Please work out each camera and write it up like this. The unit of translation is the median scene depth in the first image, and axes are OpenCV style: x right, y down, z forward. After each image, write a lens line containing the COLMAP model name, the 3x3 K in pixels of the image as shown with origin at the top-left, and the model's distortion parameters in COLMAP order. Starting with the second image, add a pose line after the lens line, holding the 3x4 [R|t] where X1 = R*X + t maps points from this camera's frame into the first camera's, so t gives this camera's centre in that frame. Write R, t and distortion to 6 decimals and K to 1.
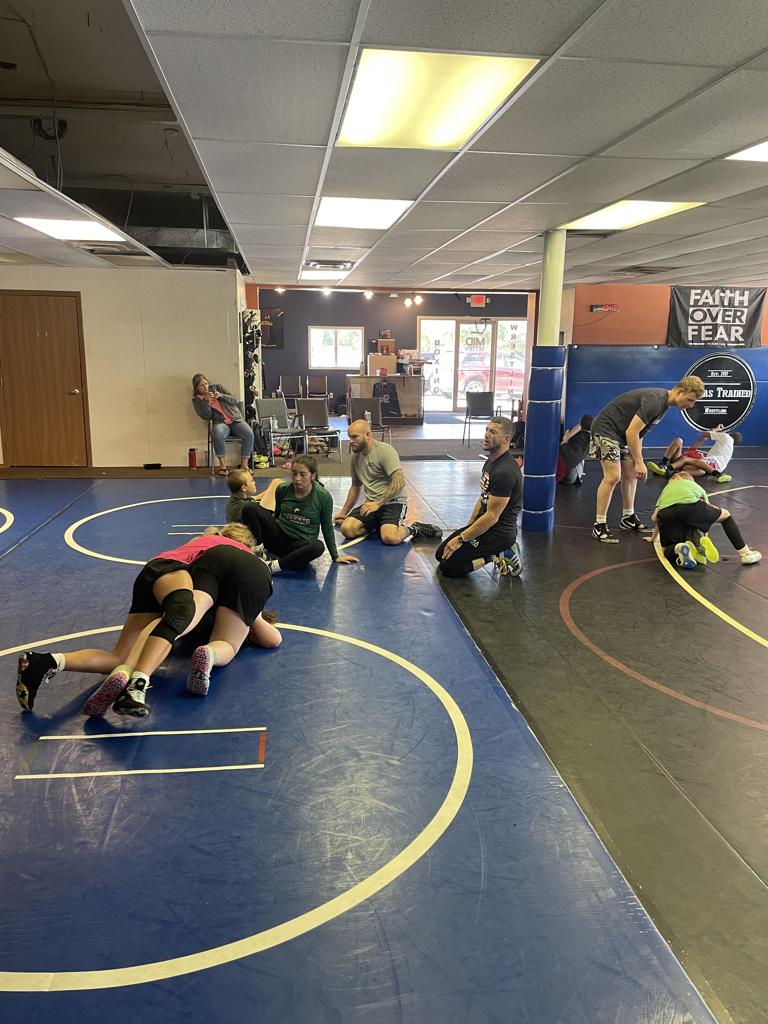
lens RADIAL K [[779.8, 0, 383.3], [0, 779.8, 510.7], [0, 0, 1]] dist [0.090340, -0.096264]
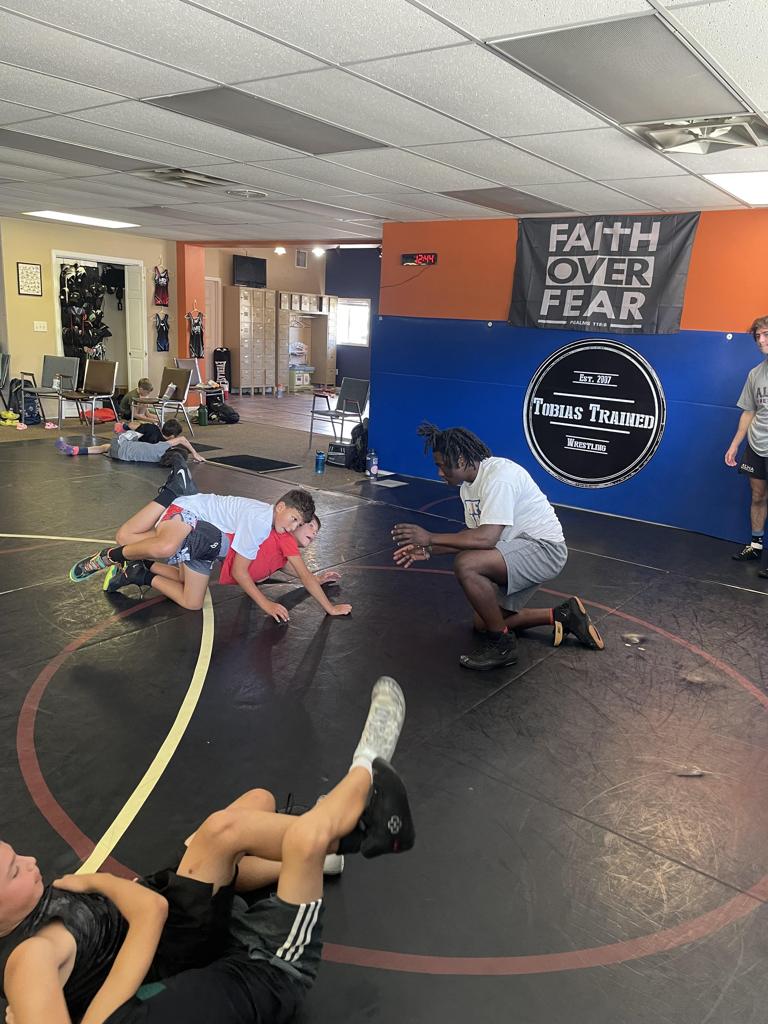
lens RADIAL K [[779.8, 0, 383.9], [0, 779.8, 512.1], [0, 0, 1]] dist [0.090340, -0.096264]
pose [[0.728084, 0.191695, -0.658139, 0.701881], [-0.184618, 0.979463, 0.081048, -0.101231], [0.660159, 0.062494, 0.748522, 0.508542]]
